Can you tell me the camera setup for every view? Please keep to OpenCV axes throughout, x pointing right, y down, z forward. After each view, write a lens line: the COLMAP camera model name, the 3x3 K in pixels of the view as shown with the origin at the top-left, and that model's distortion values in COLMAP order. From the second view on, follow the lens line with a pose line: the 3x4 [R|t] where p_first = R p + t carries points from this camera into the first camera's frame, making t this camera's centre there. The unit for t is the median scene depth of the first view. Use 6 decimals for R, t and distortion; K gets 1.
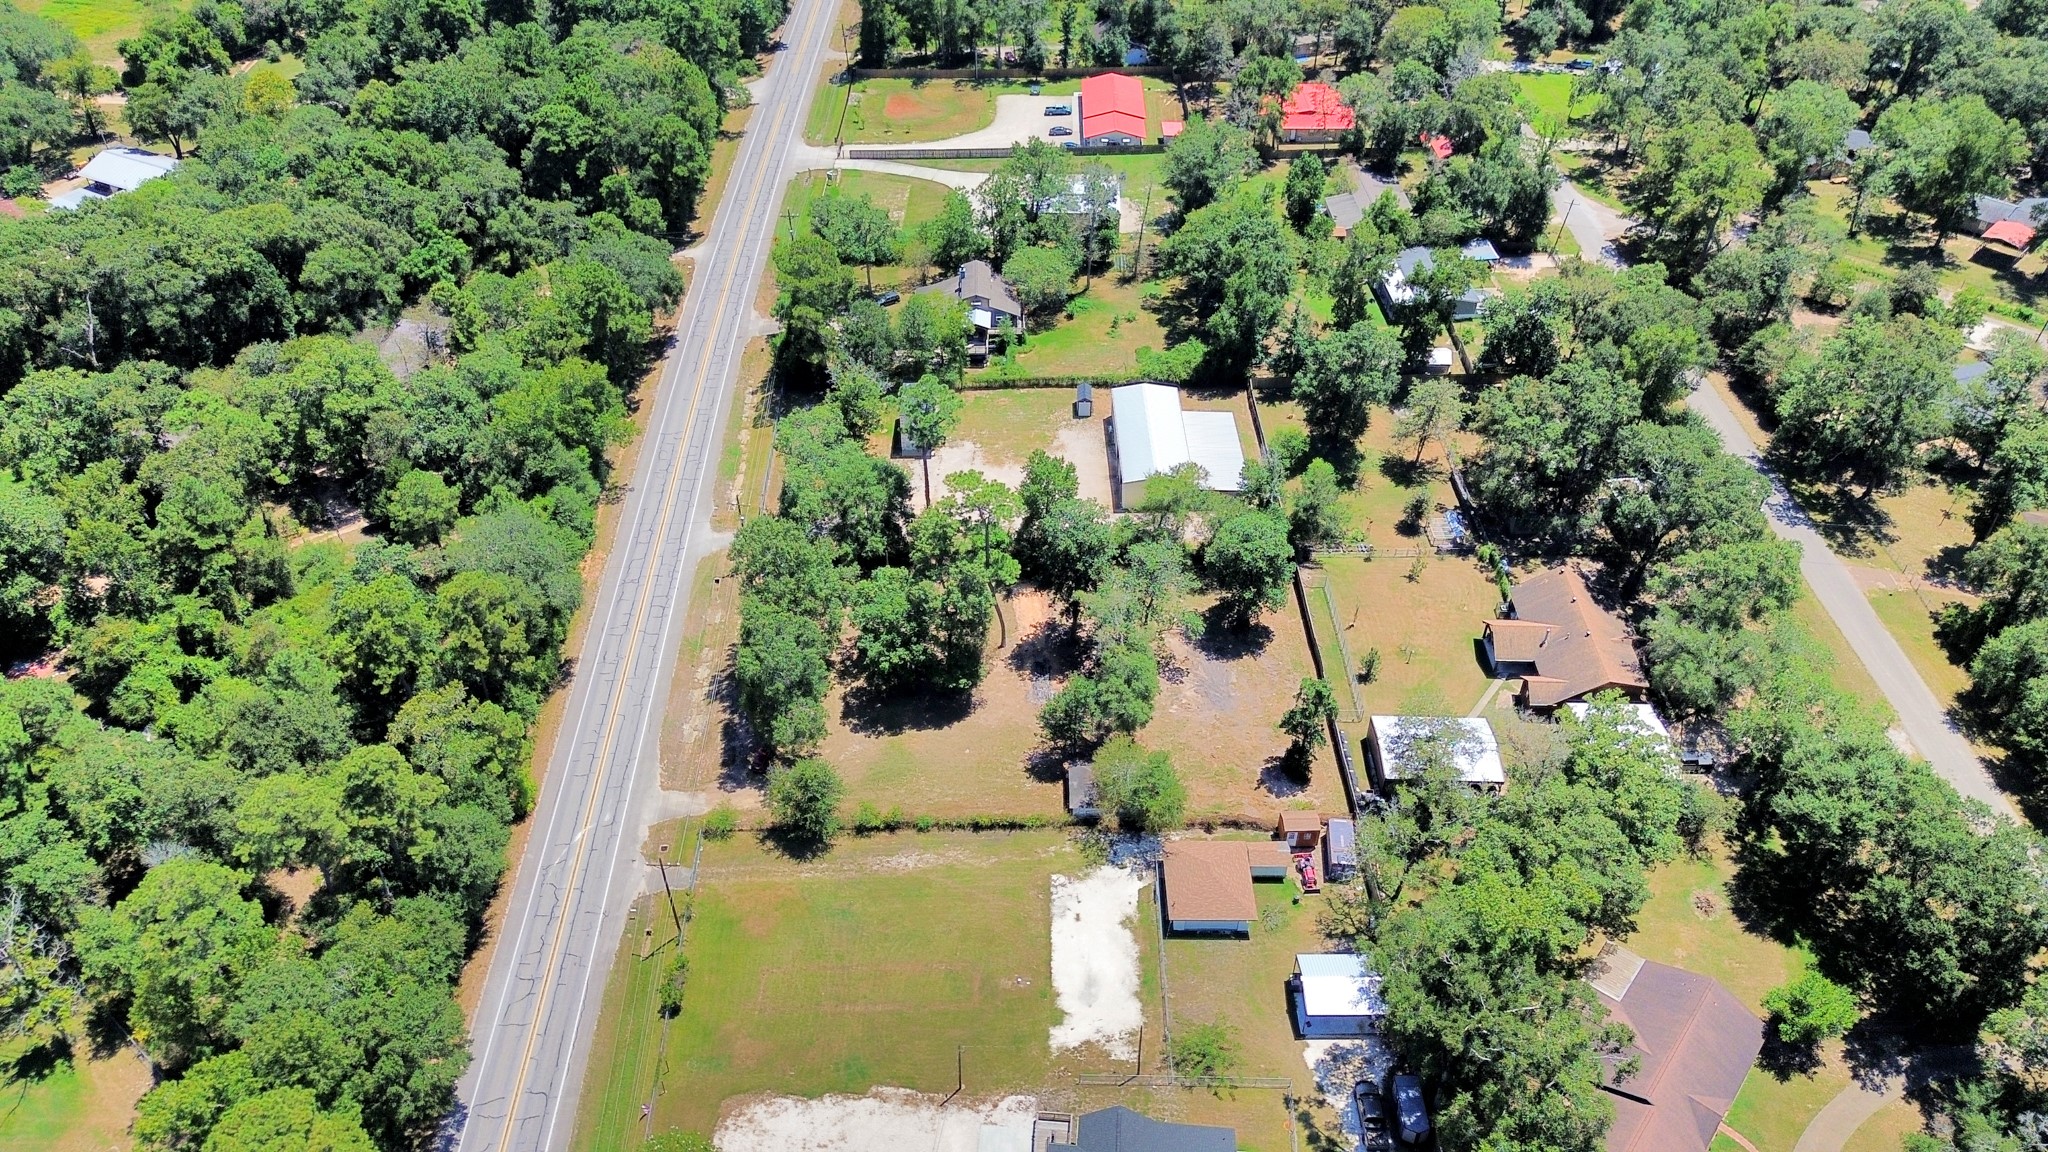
lens RADIAL K [[1457.9, 0, 1021.3], [0, 1457.9, 575.8], [0, 0, 1]] dist [0.068985, -0.070319]
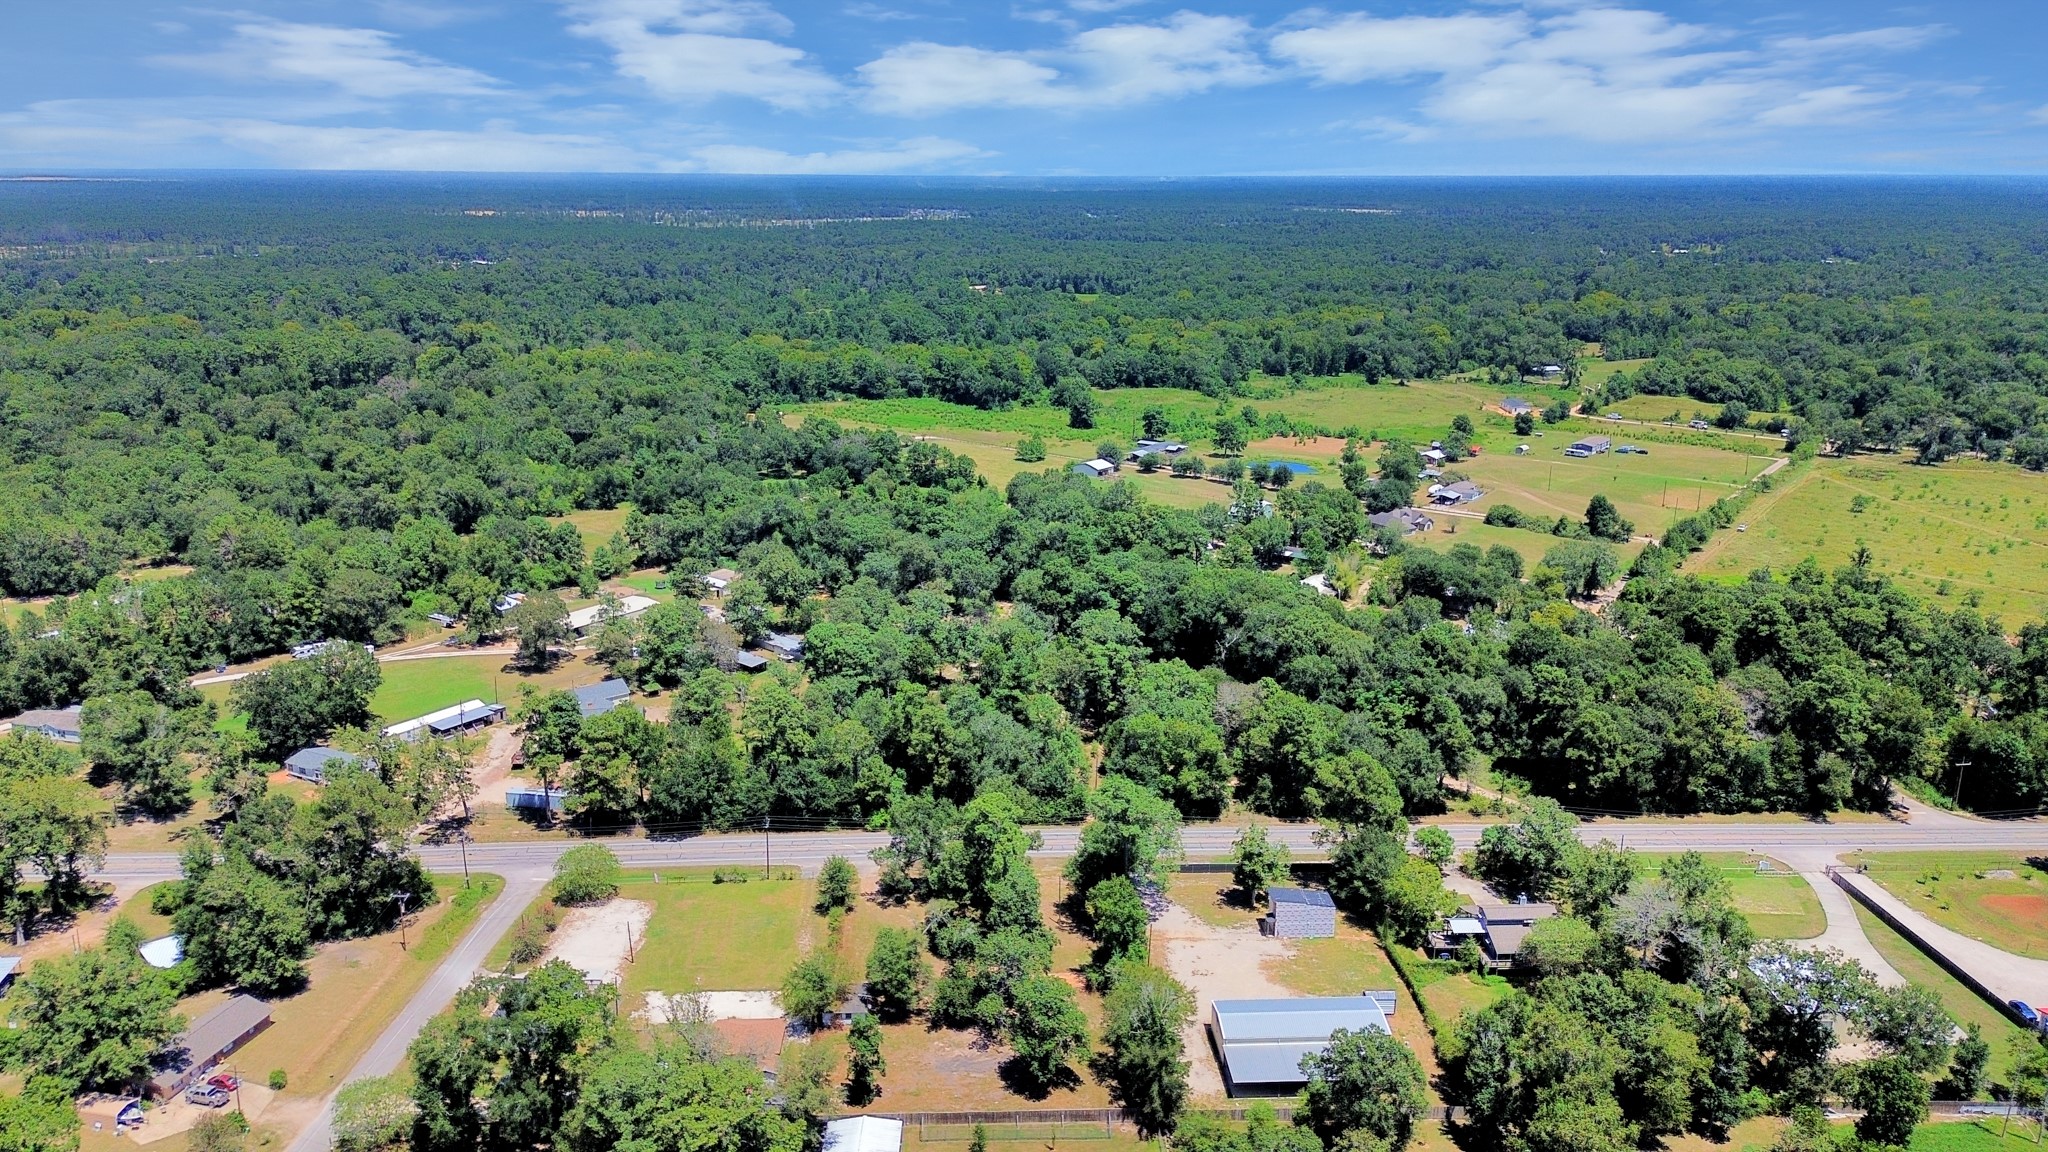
lens RADIAL K [[1457.9, 0, 1021.3], [0, 1457.9, 575.8], [0, 0, 1]] dist [0.068985, -0.070319]
pose [[0.033271, 0.266970, -0.963130, 0.902465], [-0.639146, 0.746540, 0.184854, -0.359394], [0.768366, 0.609430, 0.195471, 0.433327]]
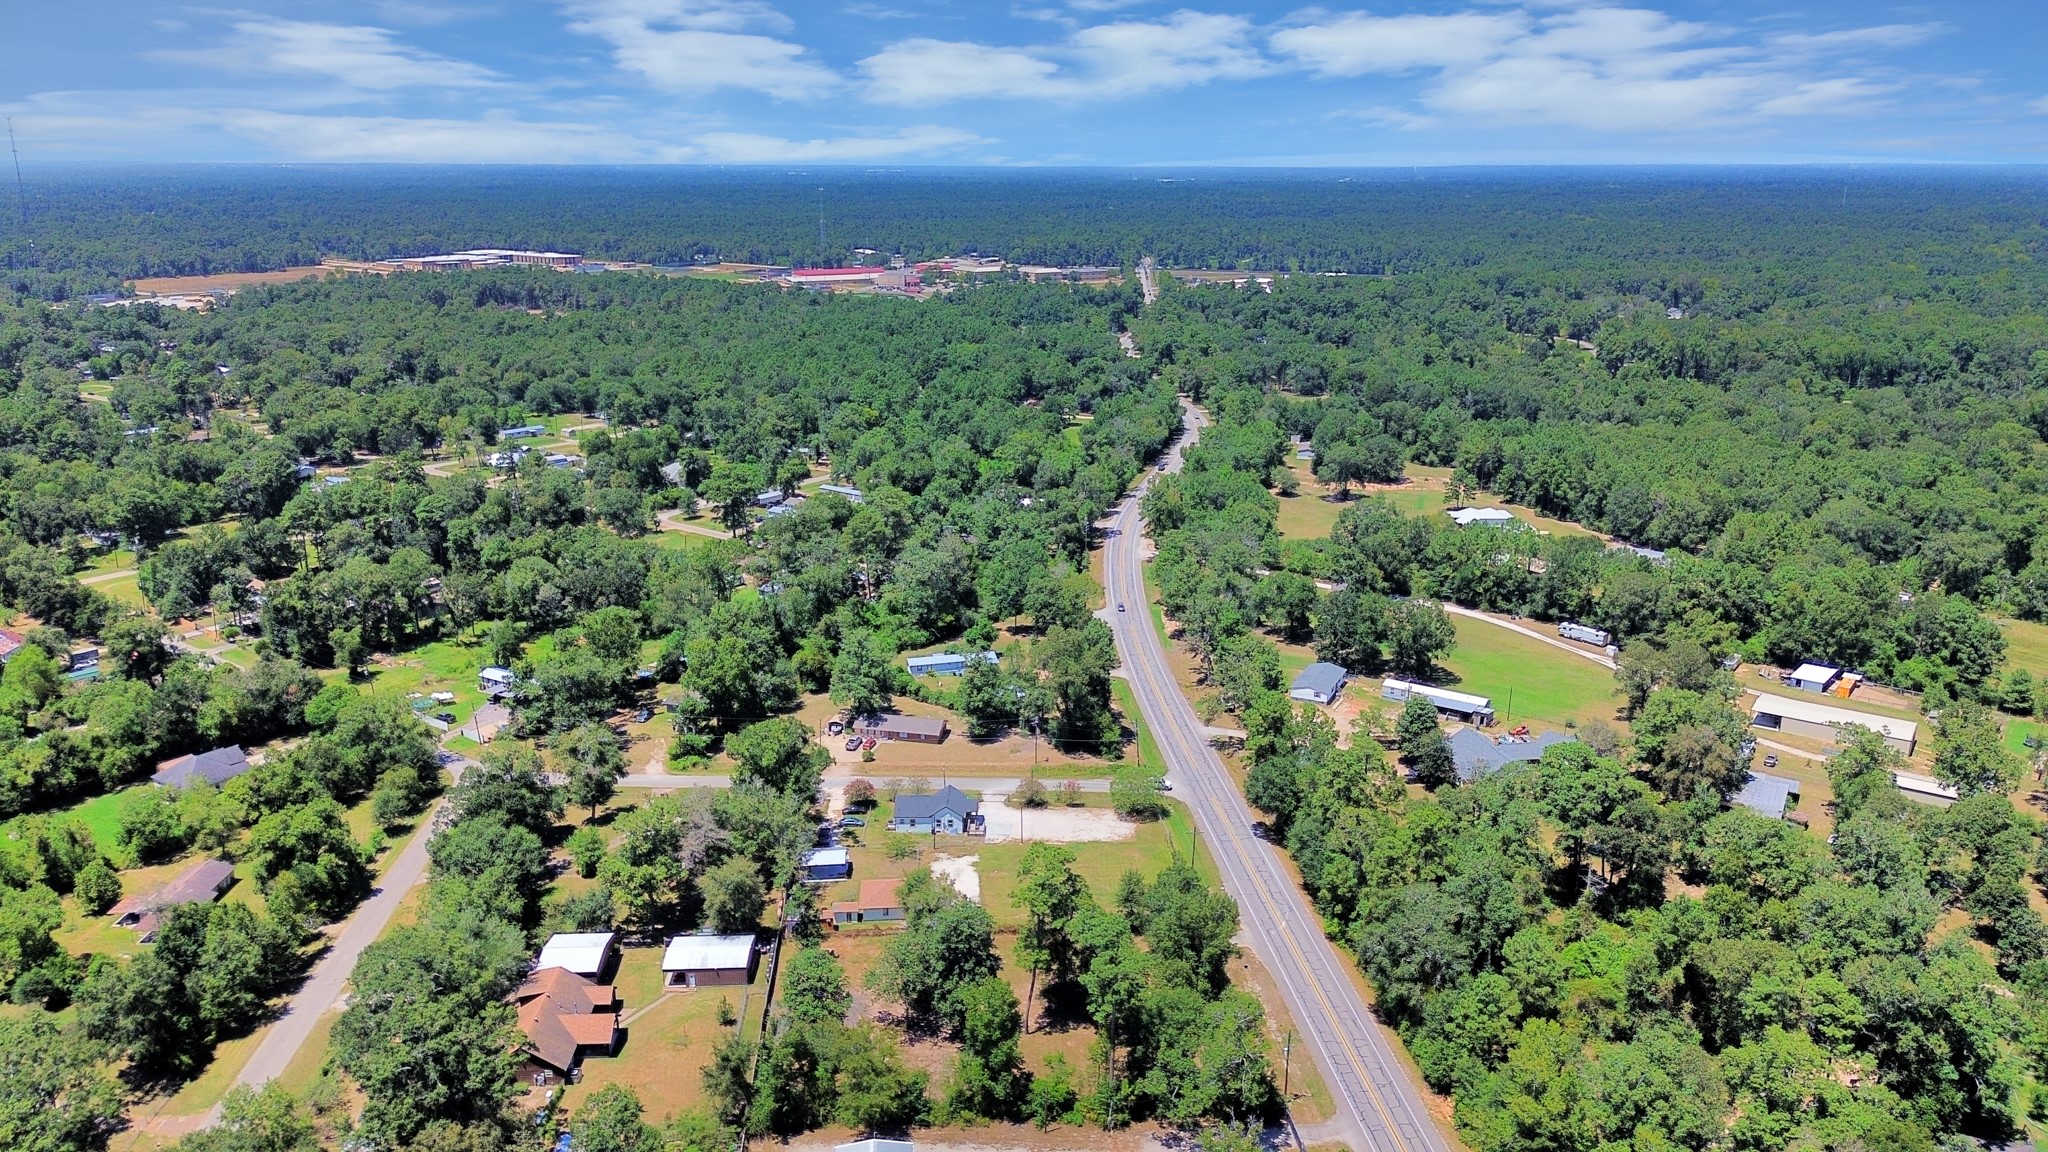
lens RADIAL K [[1456.7, 0, 1024.2], [0, 1456.7, 572.1], [0, 0, 1]] dist [0.069657, -0.062483]
pose [[-0.997668, 0.014487, -0.066696, 0.050418], [-0.046676, 0.568144, 0.821604, -0.906926], [0.049795, 0.822802, -0.566143, 1.087024]]
